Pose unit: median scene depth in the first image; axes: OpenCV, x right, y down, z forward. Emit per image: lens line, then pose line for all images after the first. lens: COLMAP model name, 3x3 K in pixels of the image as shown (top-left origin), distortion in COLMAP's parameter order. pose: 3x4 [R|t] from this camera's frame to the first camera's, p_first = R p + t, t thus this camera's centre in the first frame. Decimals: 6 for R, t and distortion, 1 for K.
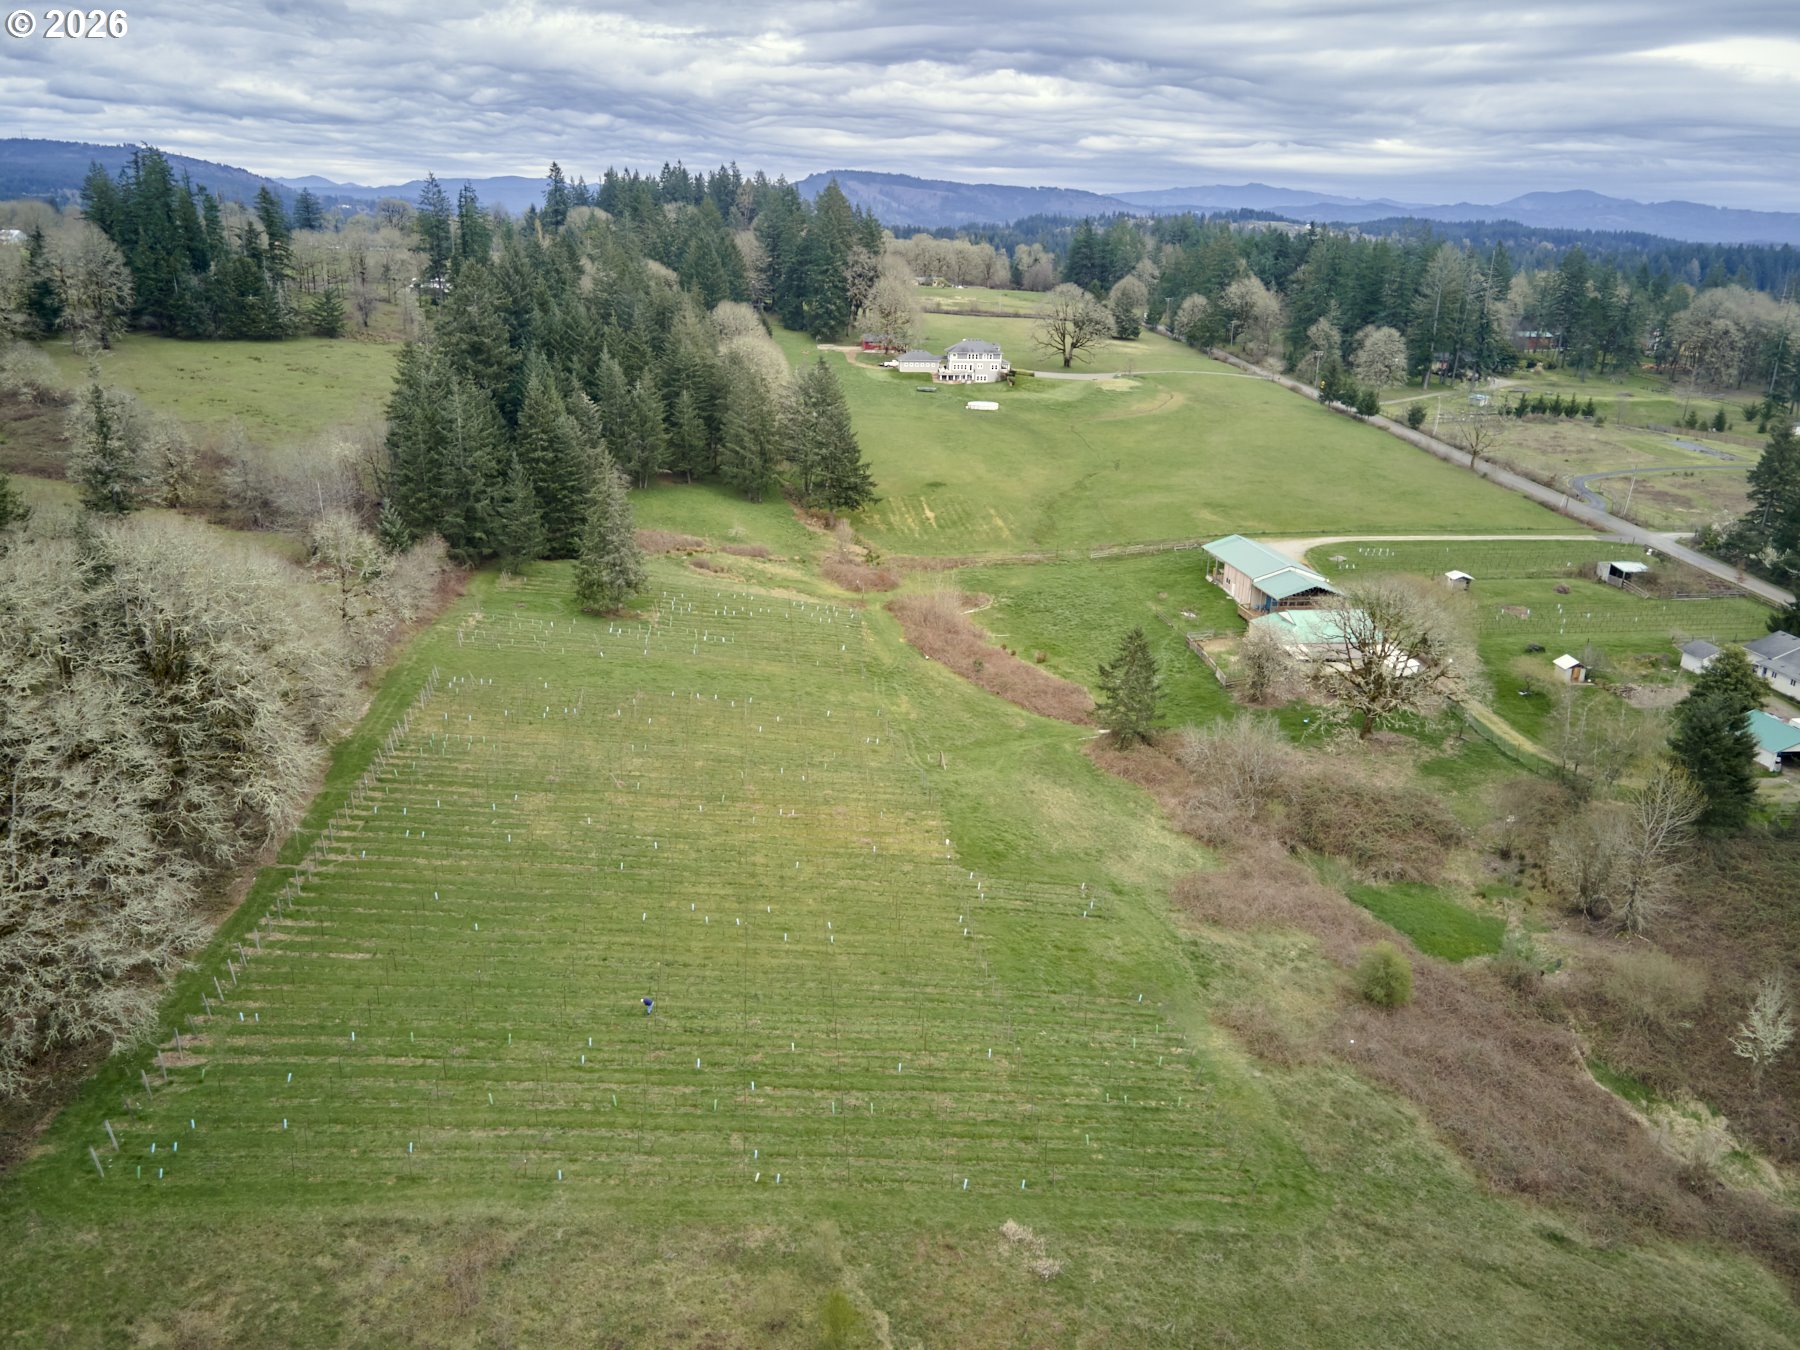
lens RADIAL K [[1319.4, 0, 895.1], [0, 1319.4, 678.1], [0, 0, 1]] dist [0.019716, 0.031549]
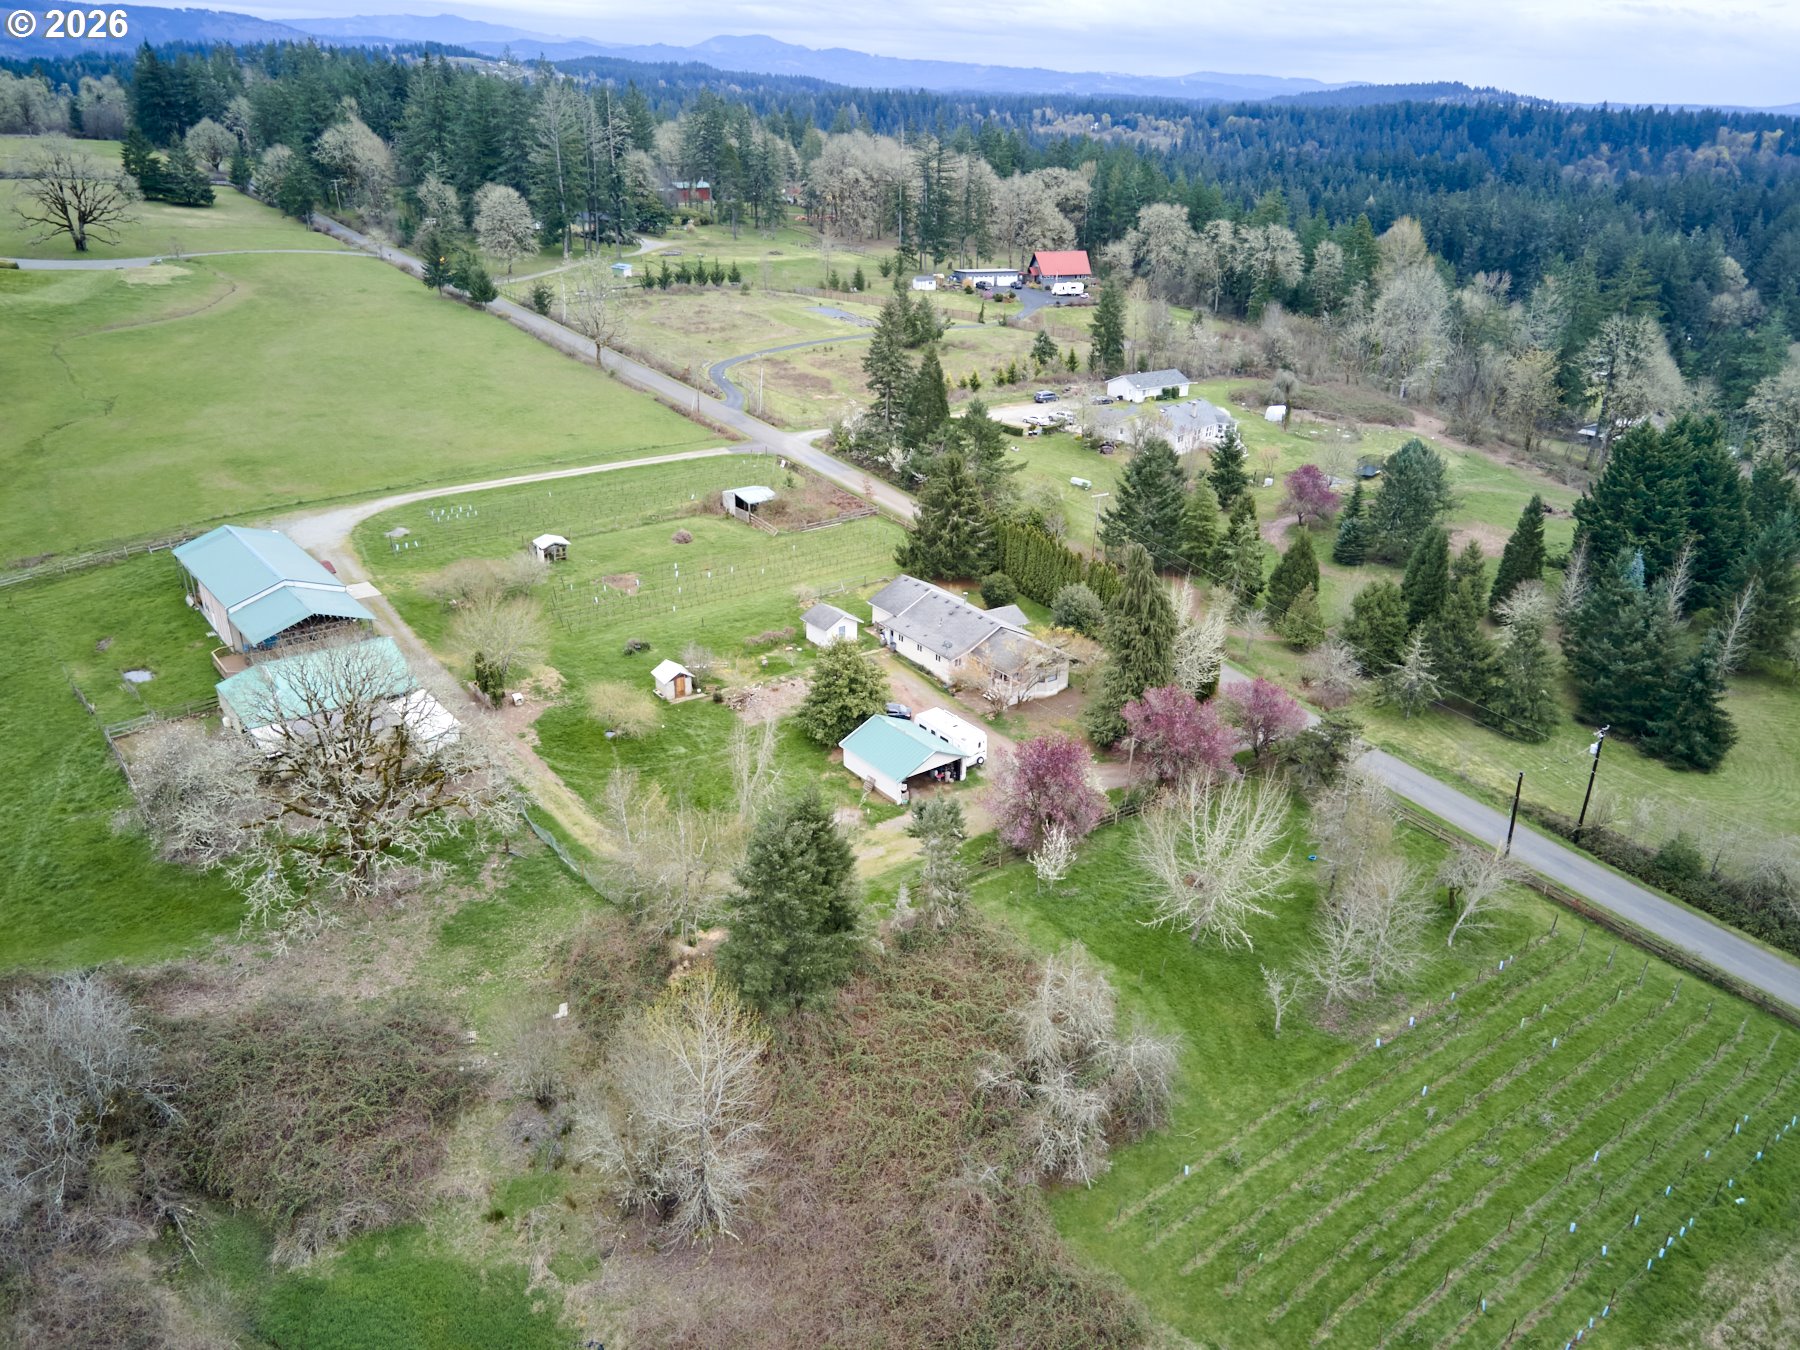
lens RADIAL K [[1319.4, 0, 902.3], [0, 1319.4, 676.5], [0, 0, 1]] dist [0.019716, 0.031549]
pose [[0.854749, -0.213446, 0.473122, 0.124843], [0.163689, 0.975867, 0.144533, -0.043201], [-0.492554, -0.046094, 0.869060, 0.138637]]
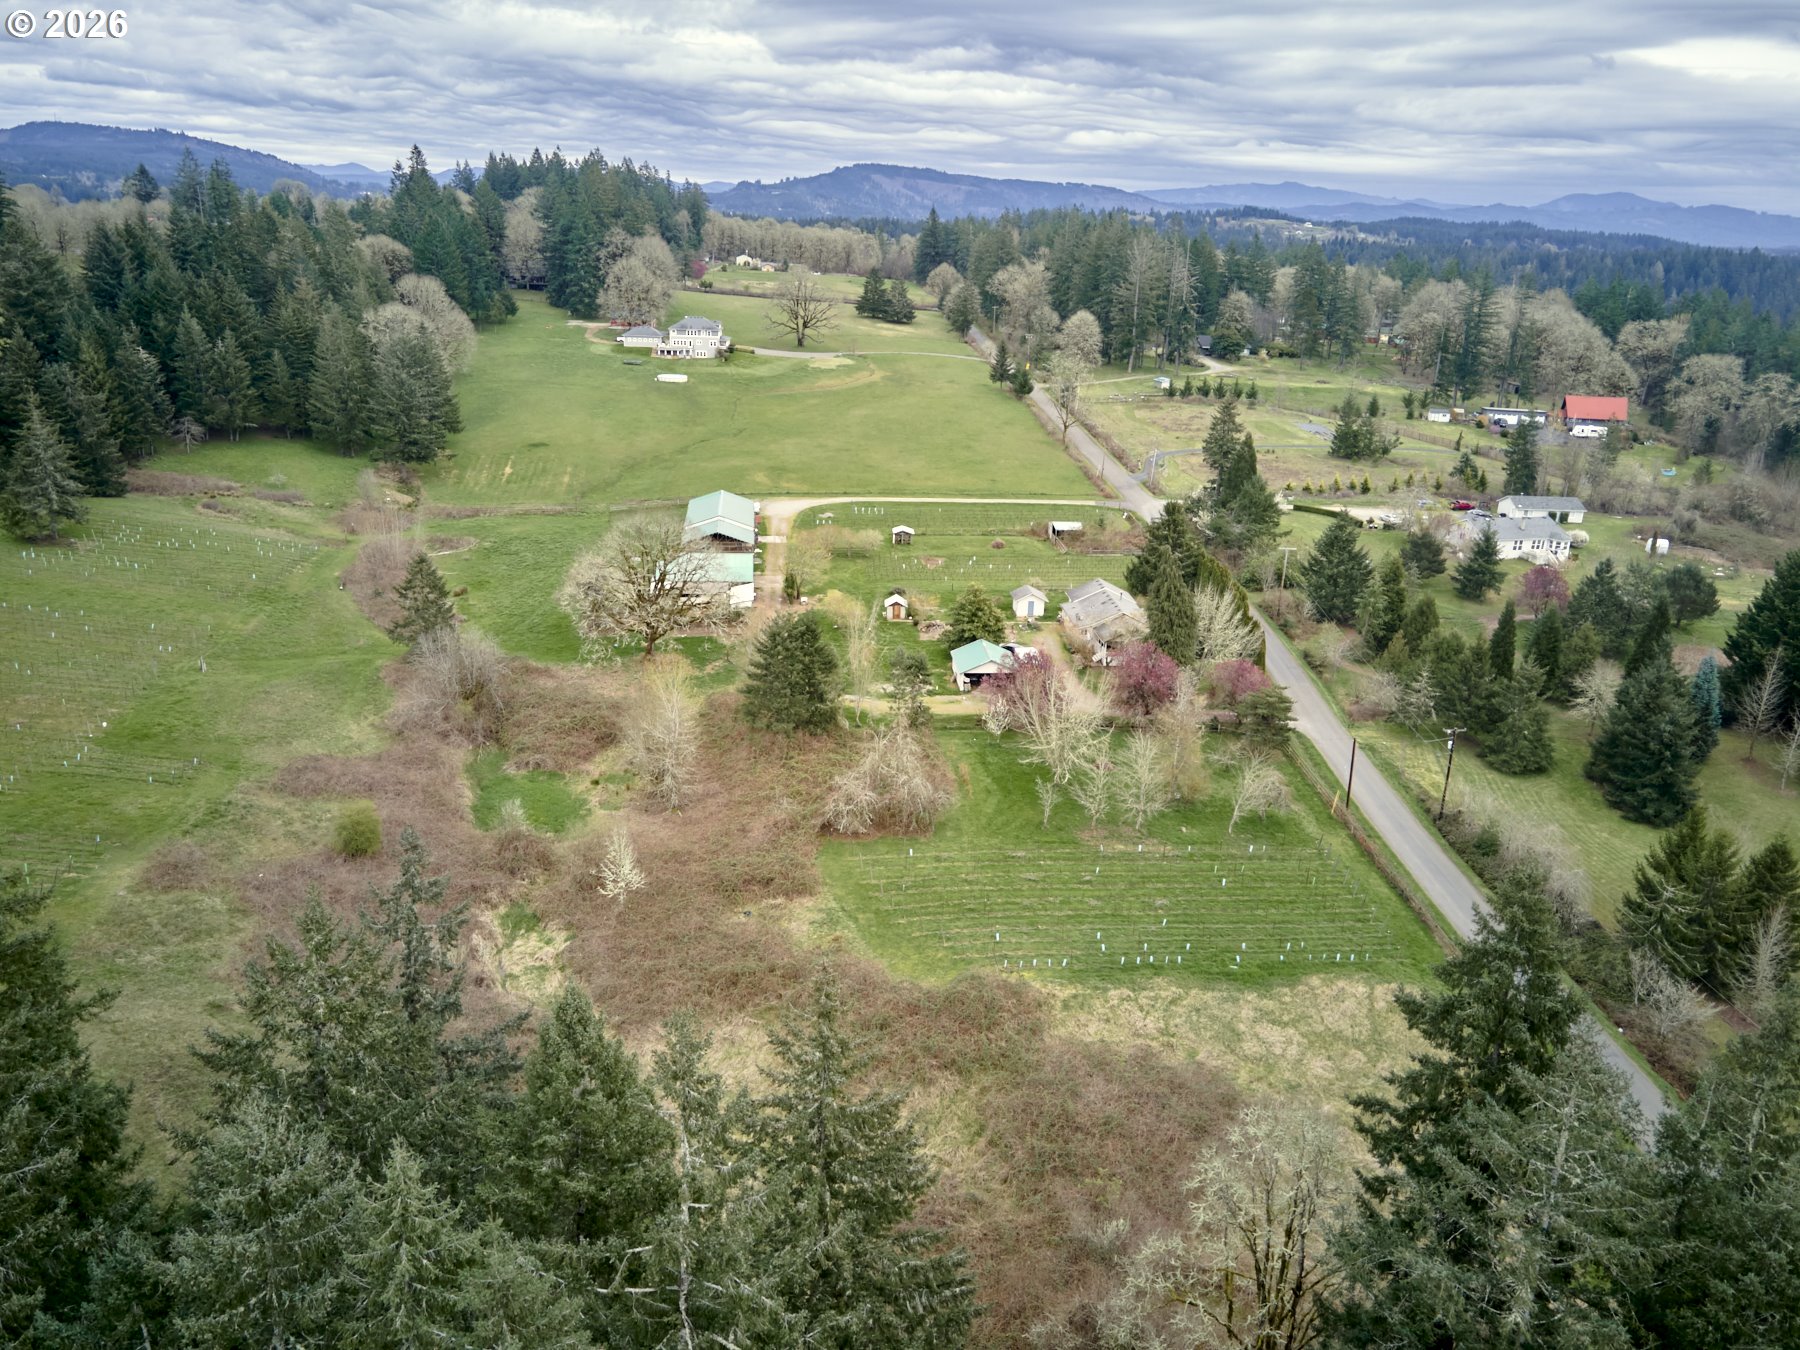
lens RADIAL K [[1319.4, 0, 892.1], [0, 1319.4, 667.3], [0, 0, 1]] dist [0.019716, 0.031549]
pose [[0.999627, 0.019929, -0.018675, 0.242833], [-0.019989, 0.999796, -0.003019, 0.021295], [0.018611, 0.003391, 0.999821, -0.042950]]
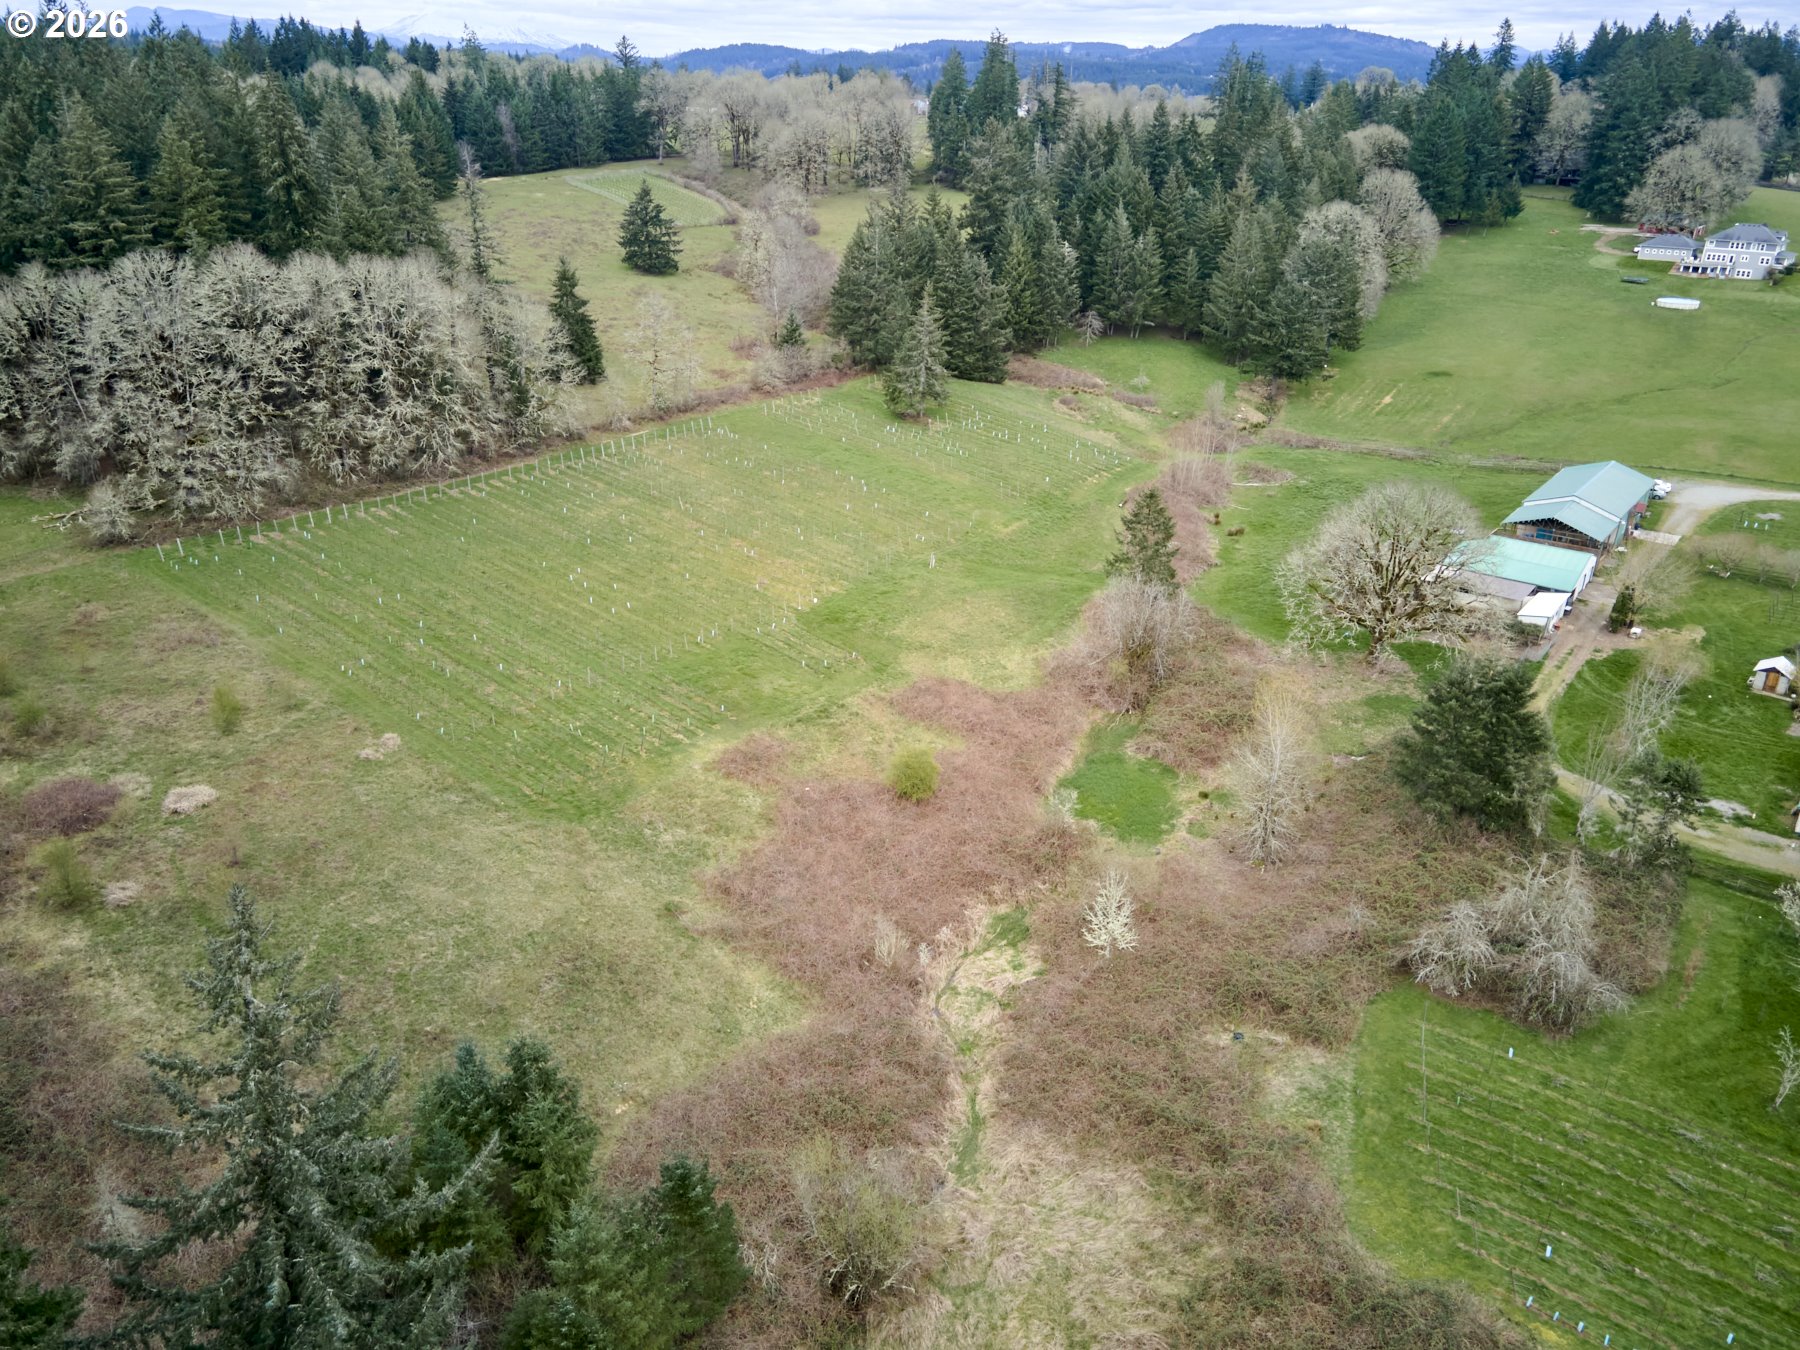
lens RADIAL K [[1319.4, 0, 897.6], [0, 1319.4, 663.1], [0, 0, 1]] dist [0.019716, 0.031549]
pose [[0.711292, 0.272076, -0.648104, 0.297250], [-0.224533, 0.961688, 0.157295, -0.009645], [0.666070, 0.033638, 0.745131, 0.048094]]
